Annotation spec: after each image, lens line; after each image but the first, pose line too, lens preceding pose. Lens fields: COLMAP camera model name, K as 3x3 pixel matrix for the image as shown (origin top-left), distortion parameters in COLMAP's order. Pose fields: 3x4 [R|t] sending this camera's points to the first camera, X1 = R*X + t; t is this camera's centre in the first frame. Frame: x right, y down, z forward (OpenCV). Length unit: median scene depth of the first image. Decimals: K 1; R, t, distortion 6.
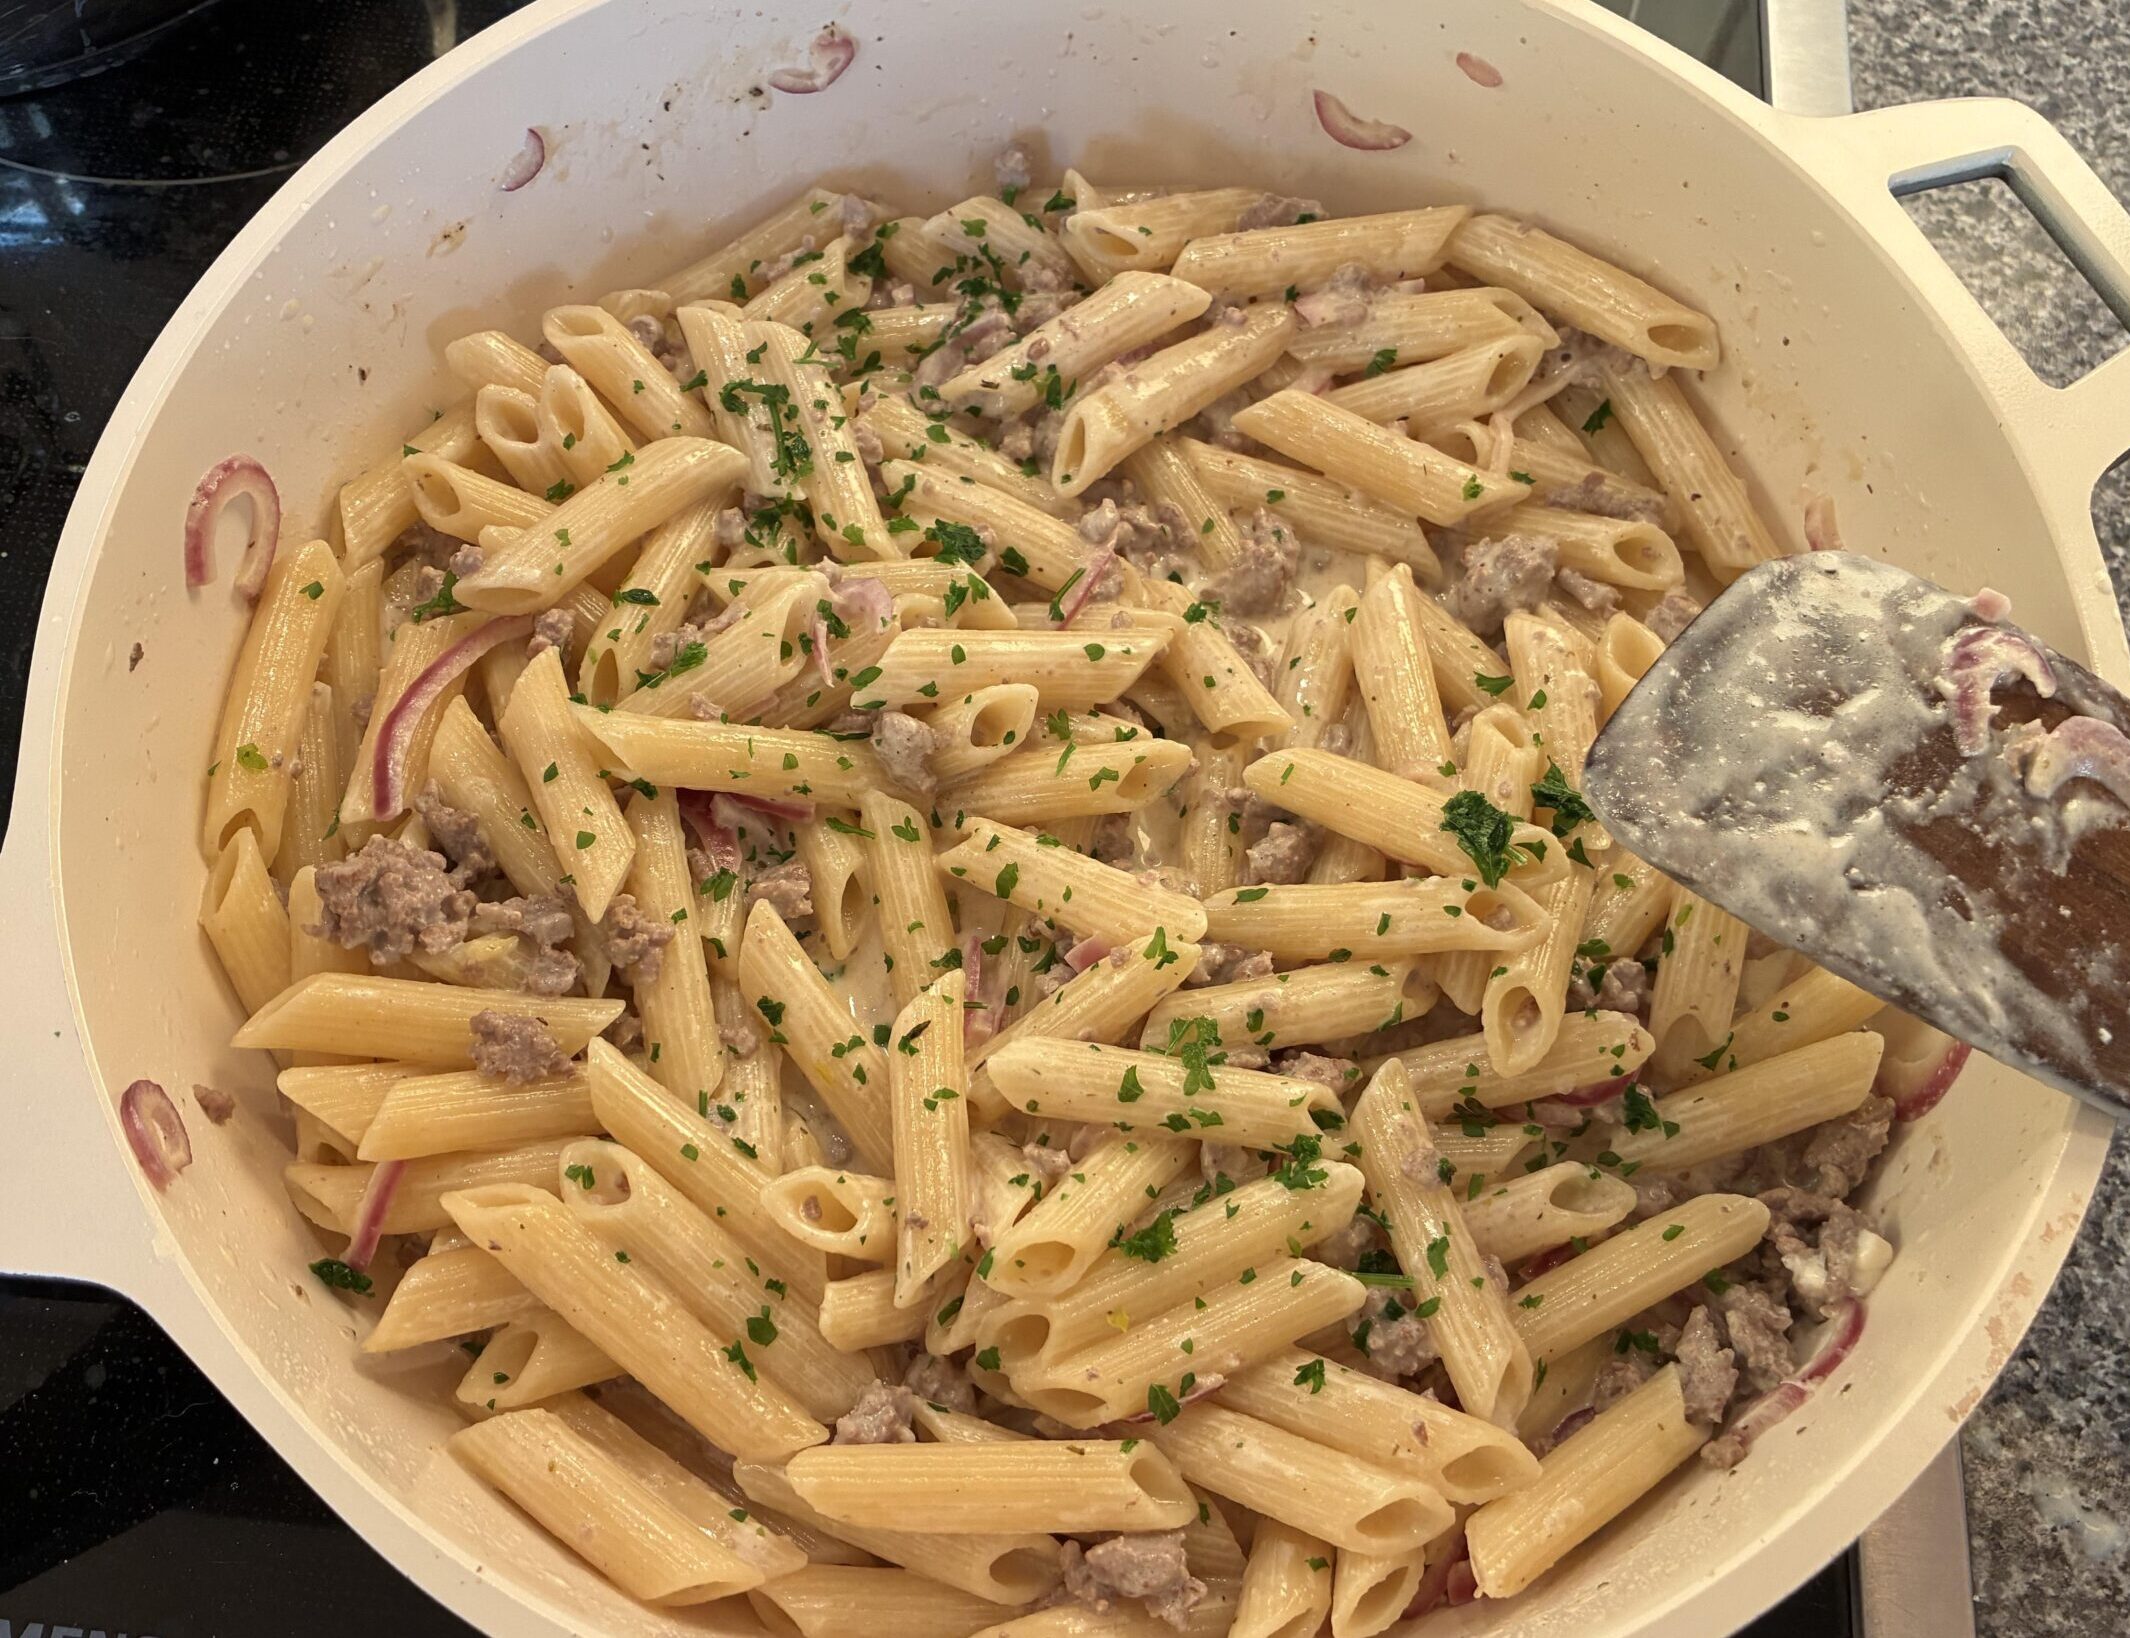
lens RADIAL K [[1956.5, 0, 1065.0], [0, 1956.5, 819.0], [0, 0, 1]] dist [0.121706, -0.502836]
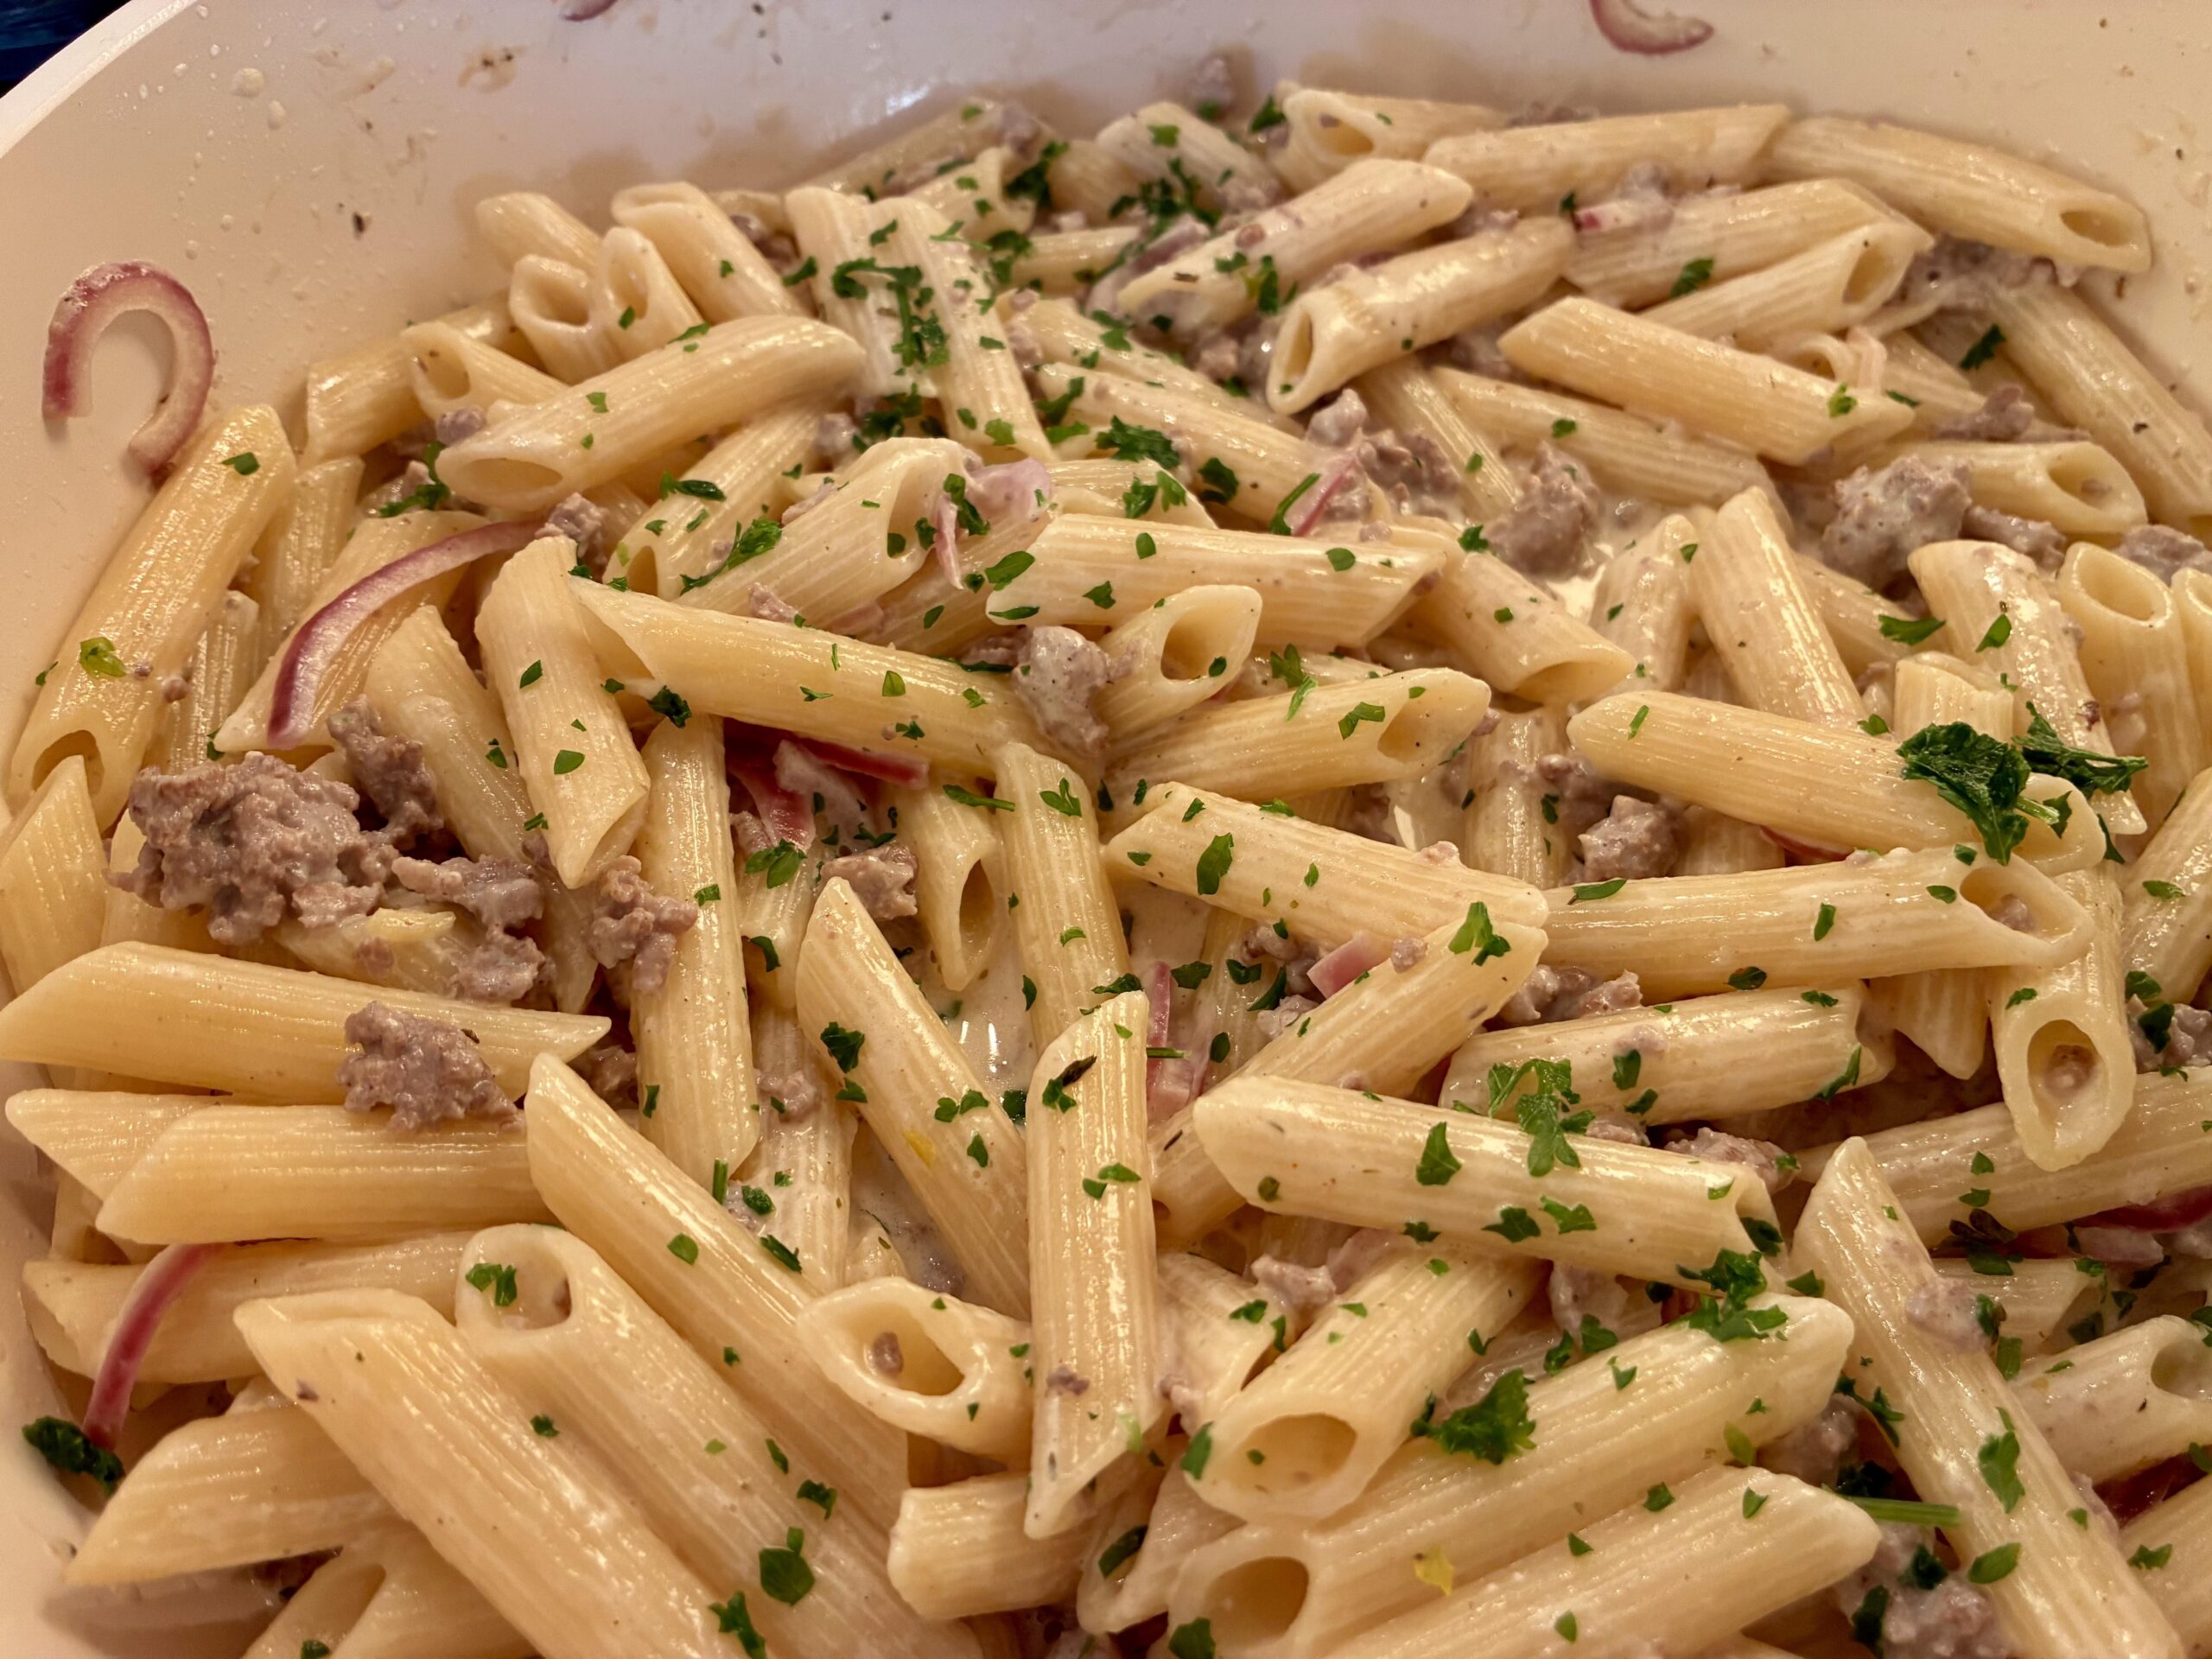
lens RADIAL K [[1695.4, 0, 1129.2], [0, 1695.4, 831.7], [0, 0, 1]] dist [-0.000784, -0.006677]
pose [[0.999512, 0.018366, -0.025269, -0.044270], [-0.023016, 0.979888, -0.198219, 0.133358], [0.021121, 0.198704, 0.979832, 0.446961]]
